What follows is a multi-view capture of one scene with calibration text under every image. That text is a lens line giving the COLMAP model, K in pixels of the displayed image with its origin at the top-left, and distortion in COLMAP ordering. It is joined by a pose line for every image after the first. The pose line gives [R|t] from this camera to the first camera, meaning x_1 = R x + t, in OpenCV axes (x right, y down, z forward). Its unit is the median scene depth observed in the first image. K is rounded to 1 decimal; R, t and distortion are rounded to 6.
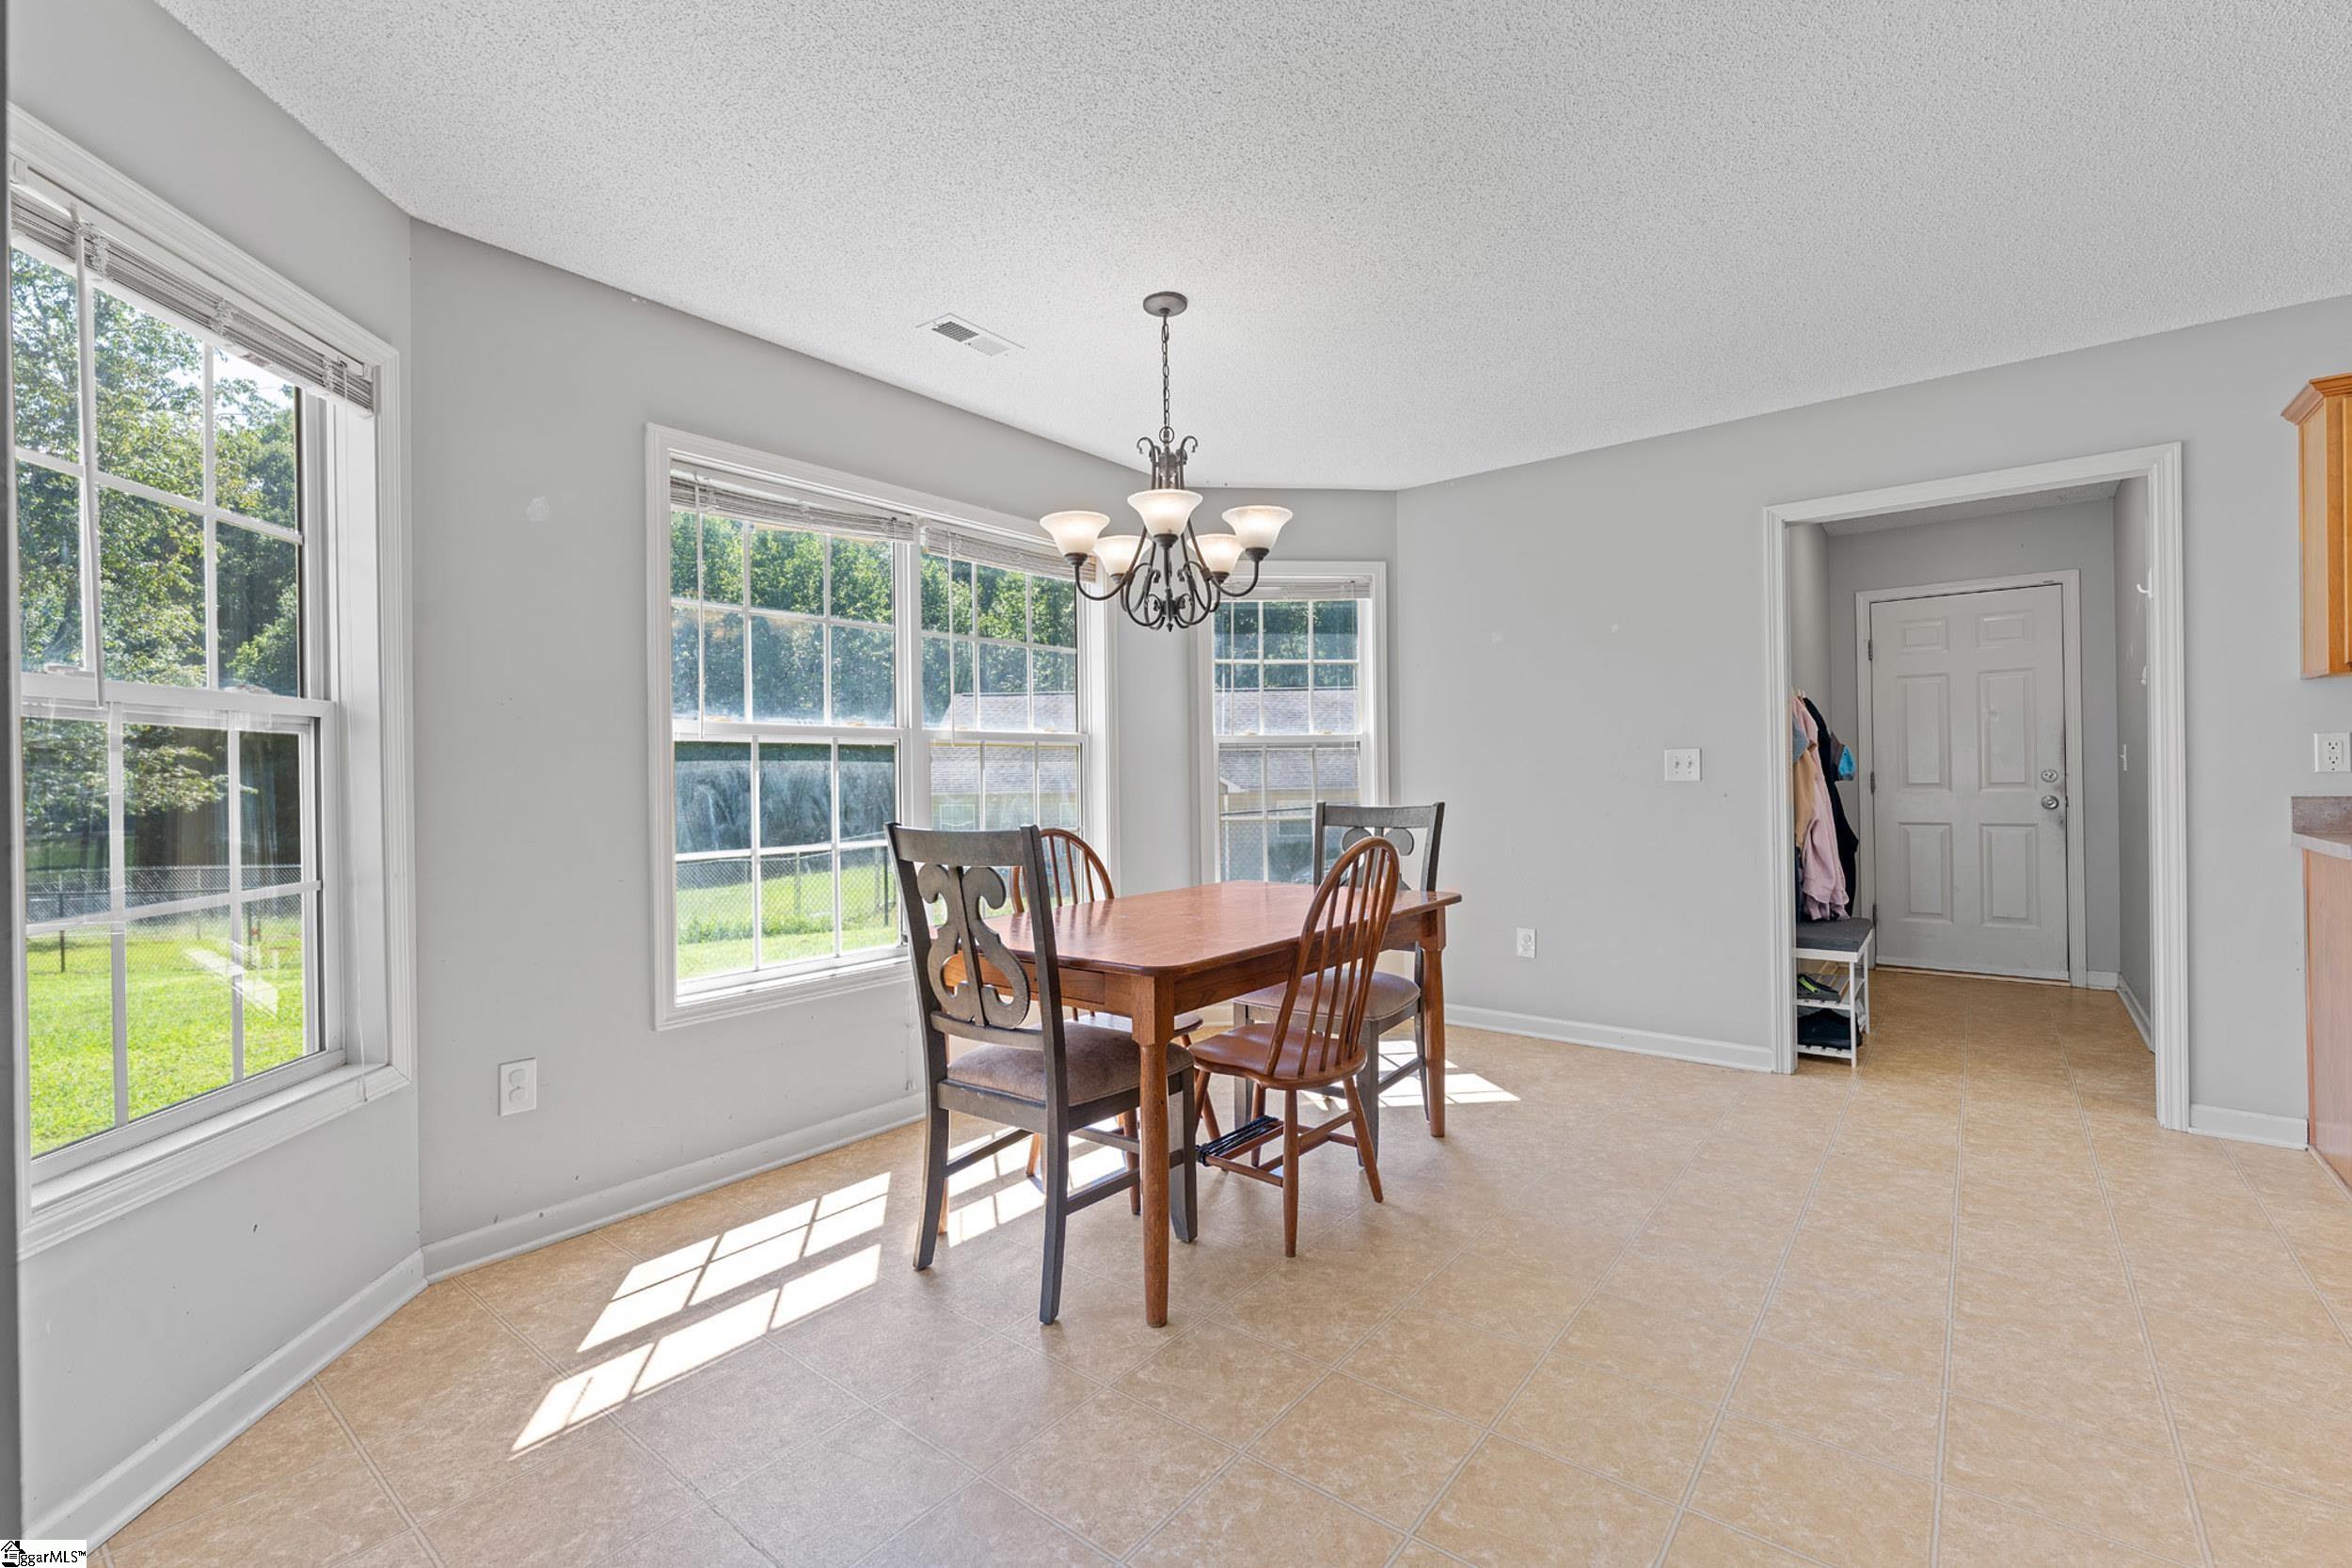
lens RADIAL K [[1012.9, 0, 1176.5], [0, 1012.9, 781.8], [0, 0, 1]] dist [0.004569, 0.000245]
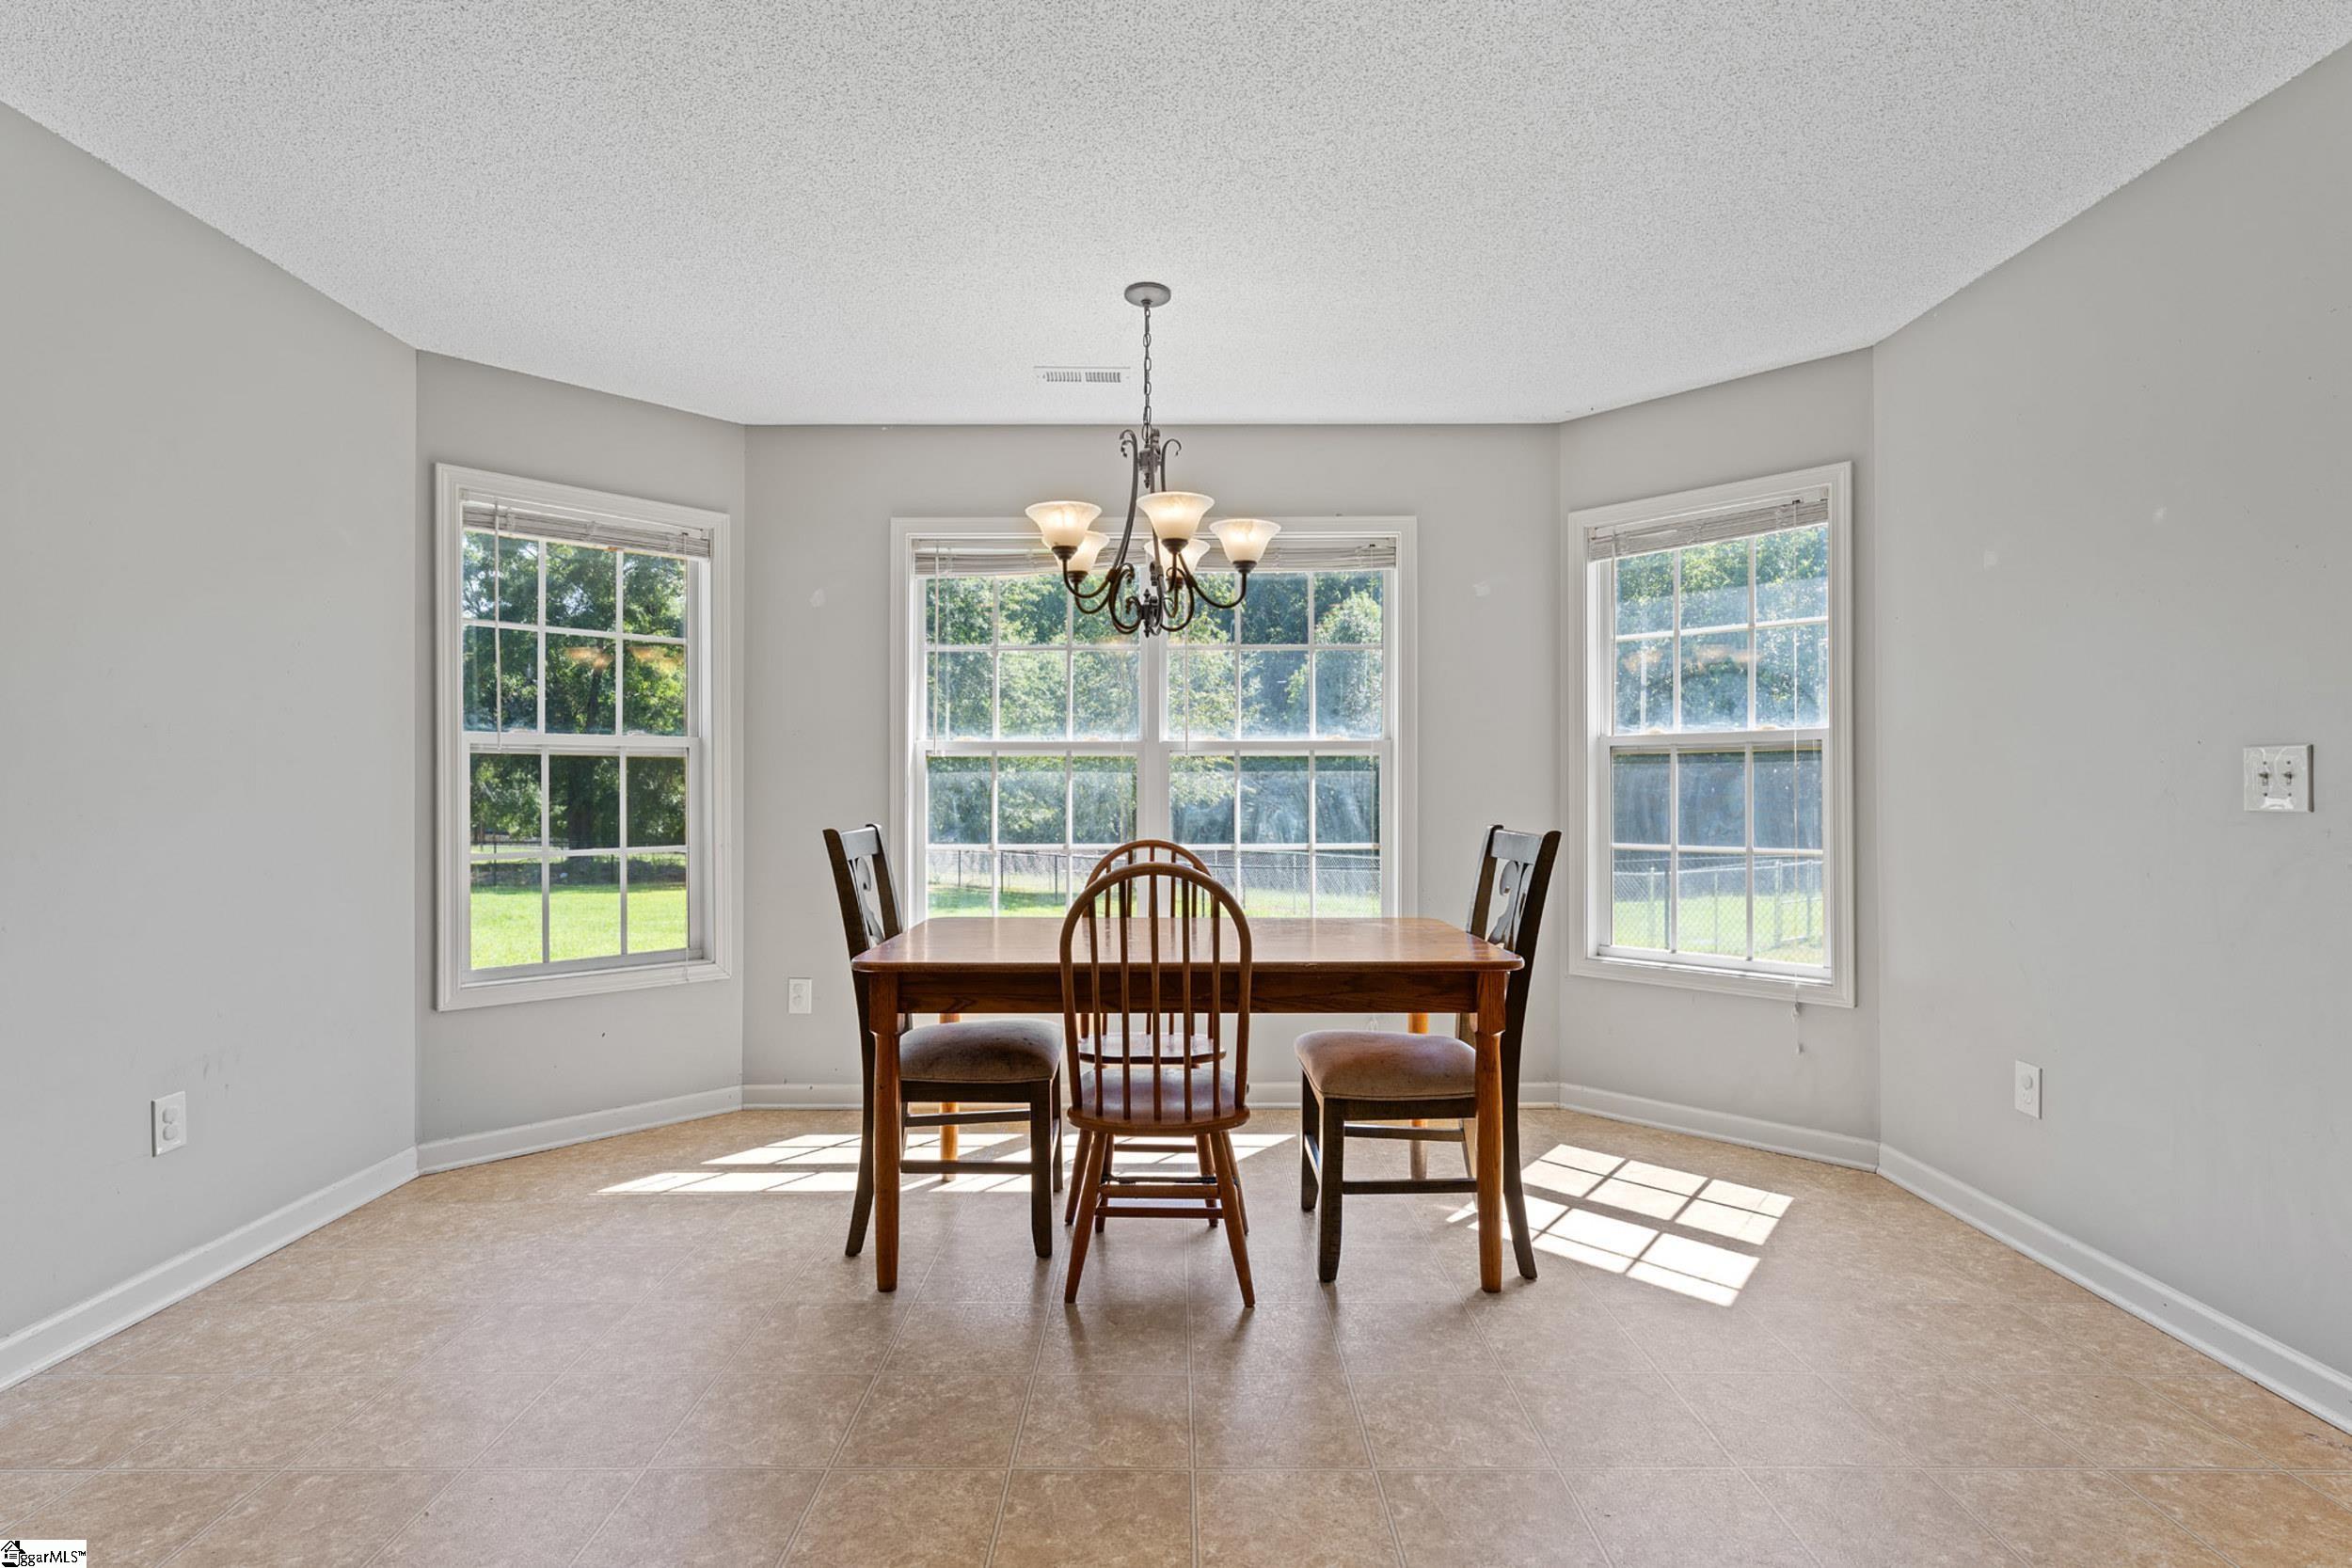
lens RADIAL K [[1100.3, 0, 1173.6], [0, 1100.3, 791.7], [0, 0, 1]] dist [-0.005546, 0.000520]
pose [[0.620831, 0.013222, -0.783833, 0.803029], [-0.014172, 0.999884, 0.005641, -0.008350], [0.783816, 0.007606, 0.620946, 0.379018]]
